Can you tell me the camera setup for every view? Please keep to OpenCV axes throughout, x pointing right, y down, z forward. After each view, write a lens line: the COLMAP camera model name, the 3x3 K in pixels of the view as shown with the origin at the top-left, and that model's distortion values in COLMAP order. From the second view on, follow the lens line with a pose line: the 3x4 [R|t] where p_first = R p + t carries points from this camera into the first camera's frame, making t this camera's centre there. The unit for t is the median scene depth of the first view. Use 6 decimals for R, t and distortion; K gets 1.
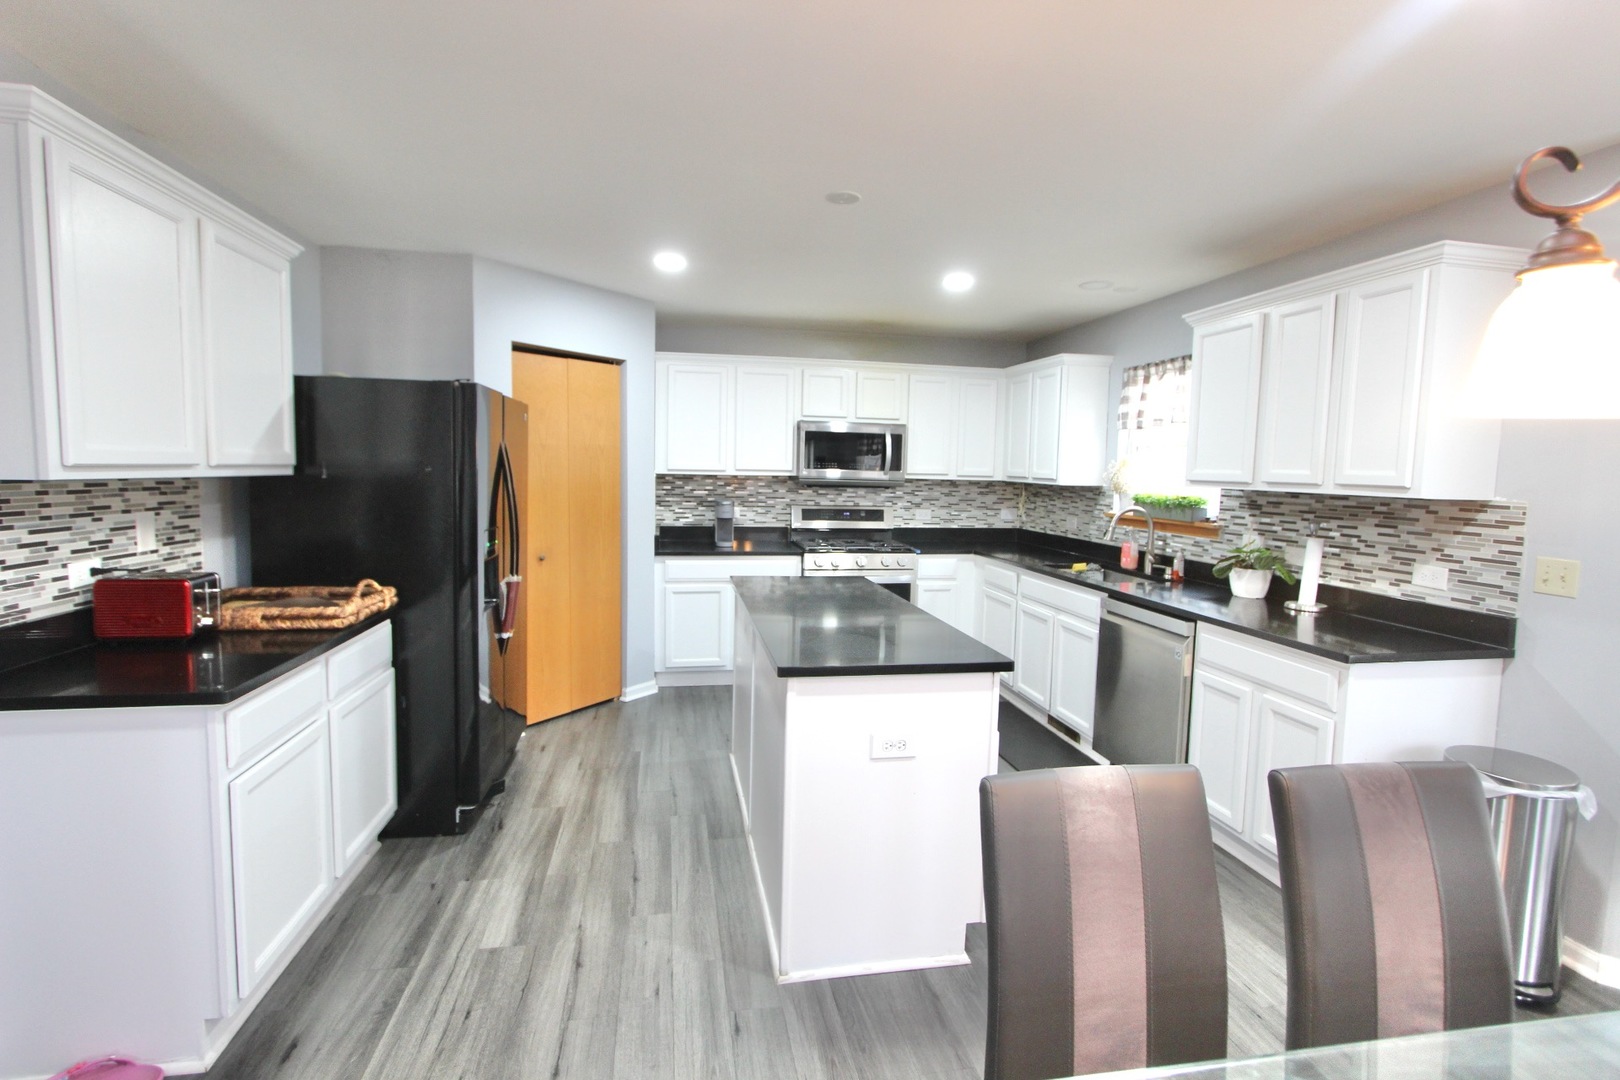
lens RADIAL K [[753.4, 0, 805.4], [0, 753.4, 524.9], [0, 0, 1]] dist [-0.011079, 0.001255]
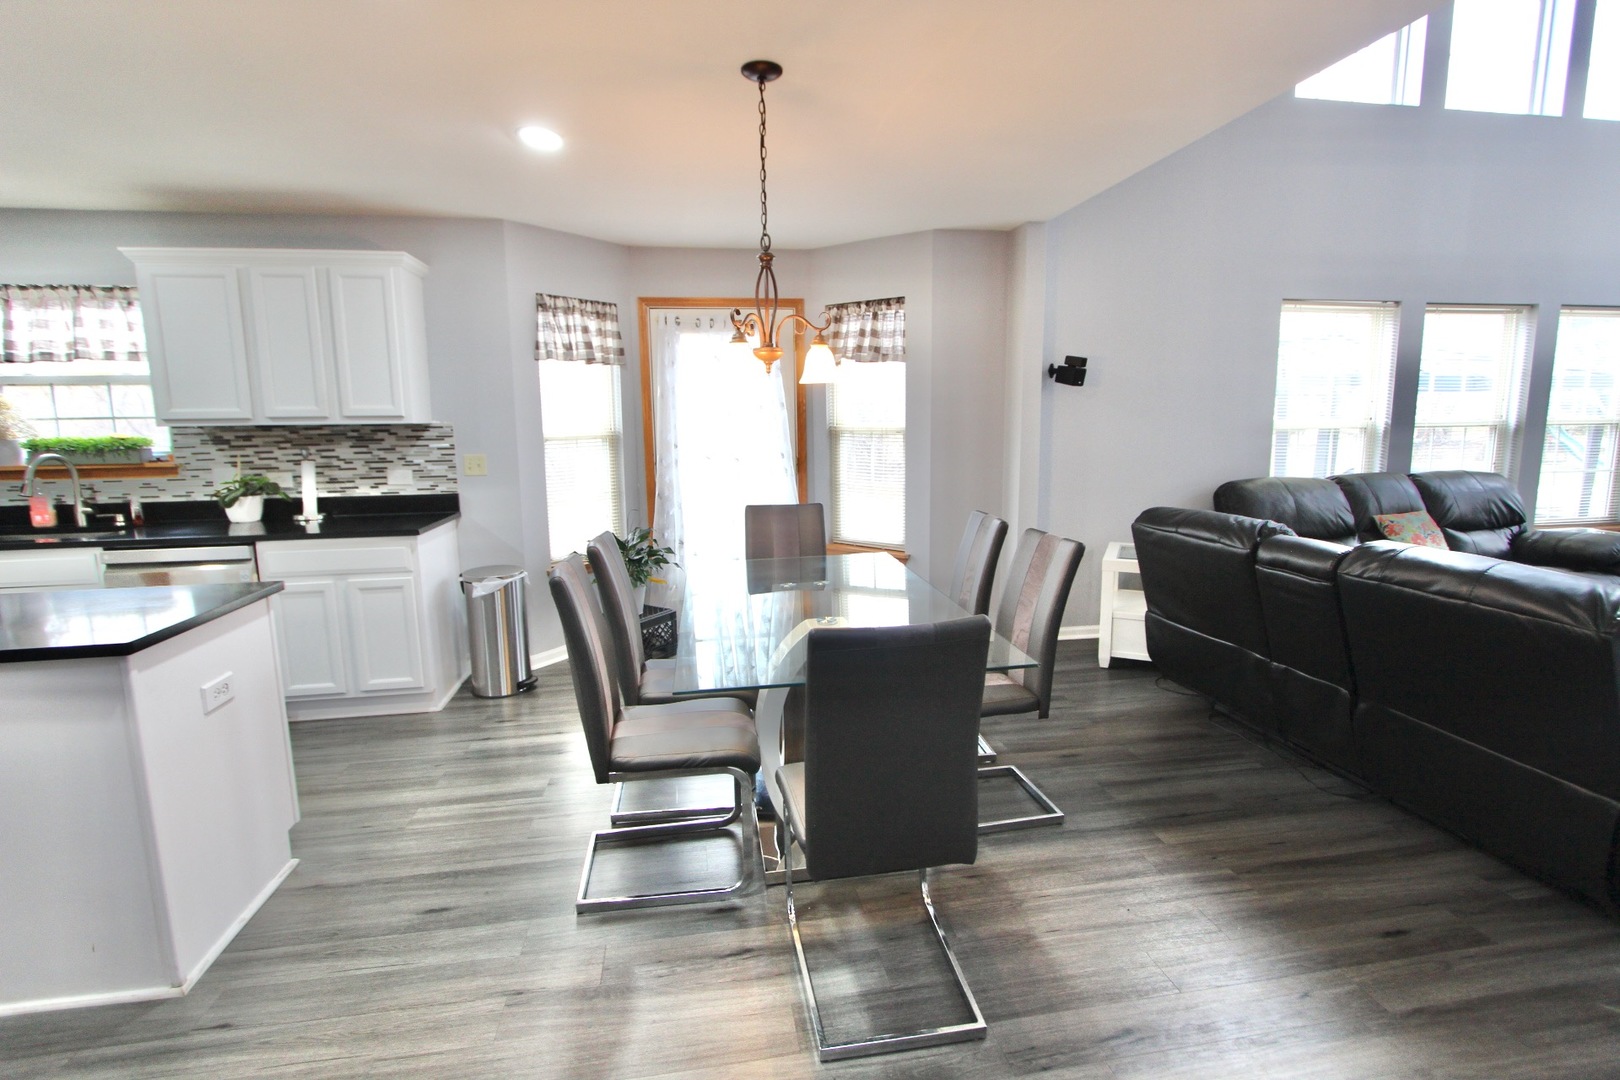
lens RADIAL K [[747.6, 0, 813.6], [0, 747.6, 529.6], [0, 0, 1]] dist [-0.013811, 0.000795]
pose [[0.018451, -0.173130, 0.984726, -0.378117], [0.089062, 0.981263, 0.170852, -0.005095], [-0.995855, 0.084549, 0.033525, 0.087040]]
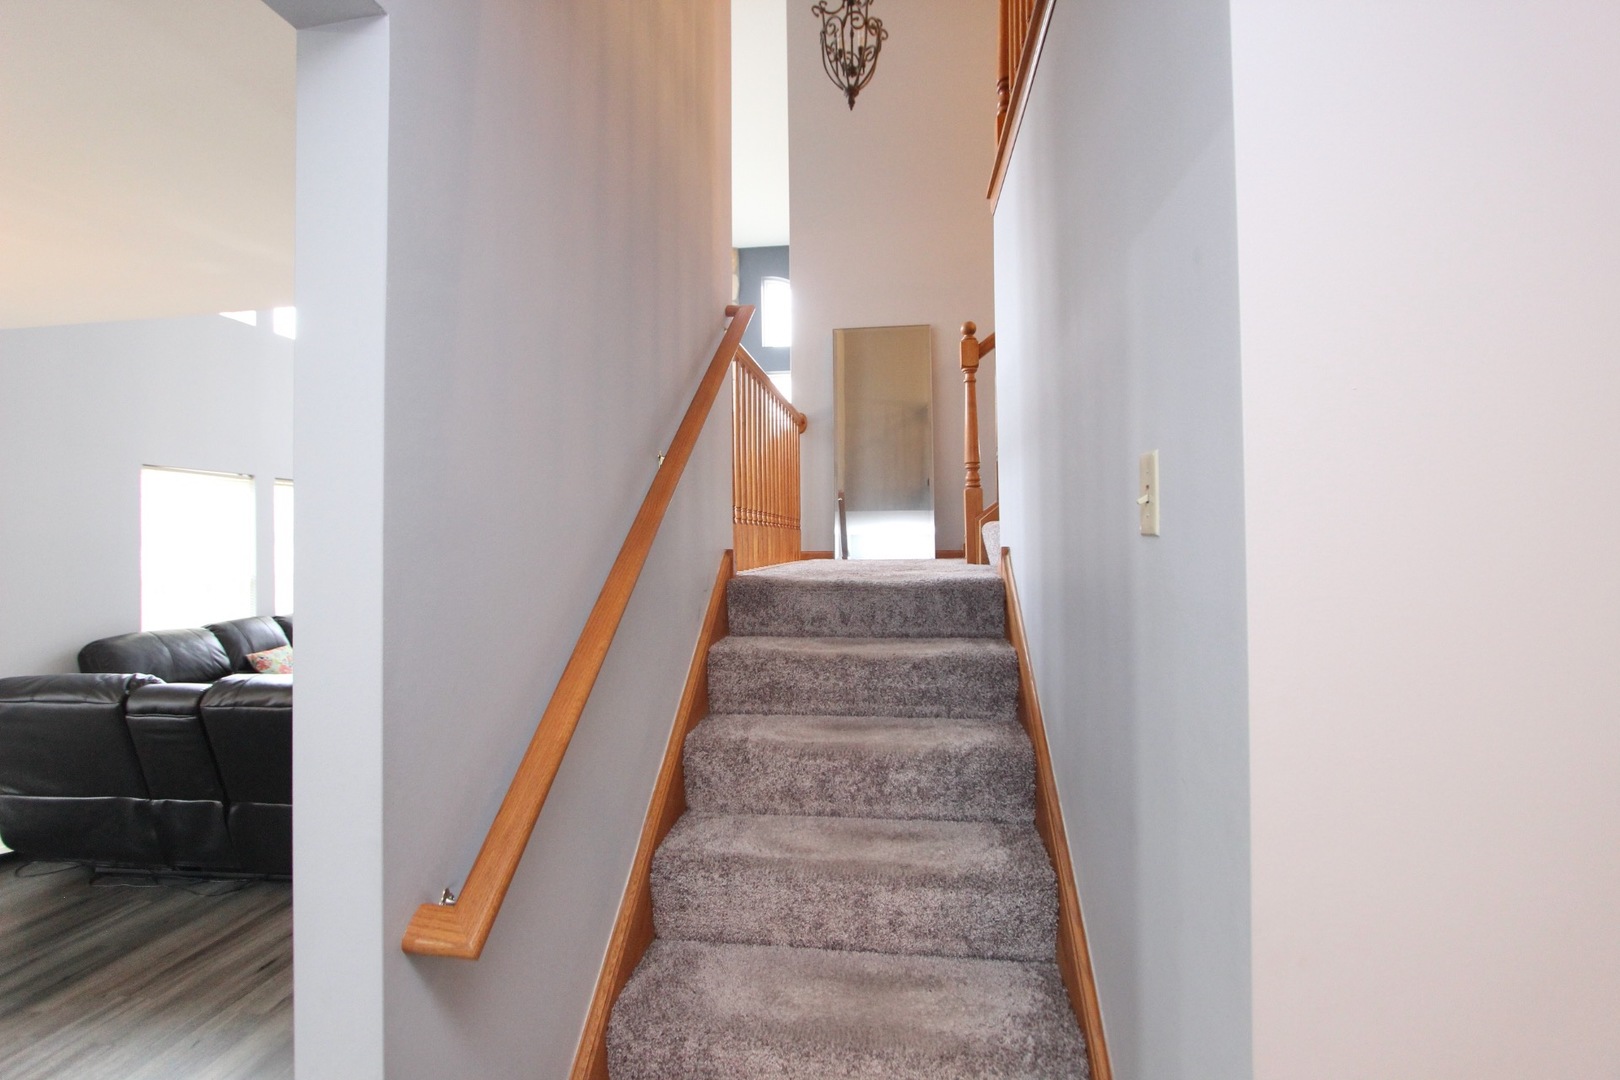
lens RADIAL K [[753.4, 0, 805.4], [0, 753.4, 524.9], [0, 0, 1]] dist [-0.011079, 0.001255]
pose [[-0.947348, -0.003728, 0.320184, -0.602841], [0.016137, 0.998106, 0.059368, -0.048558], [-0.319799, 0.061409, -0.945493, 0.195231]]
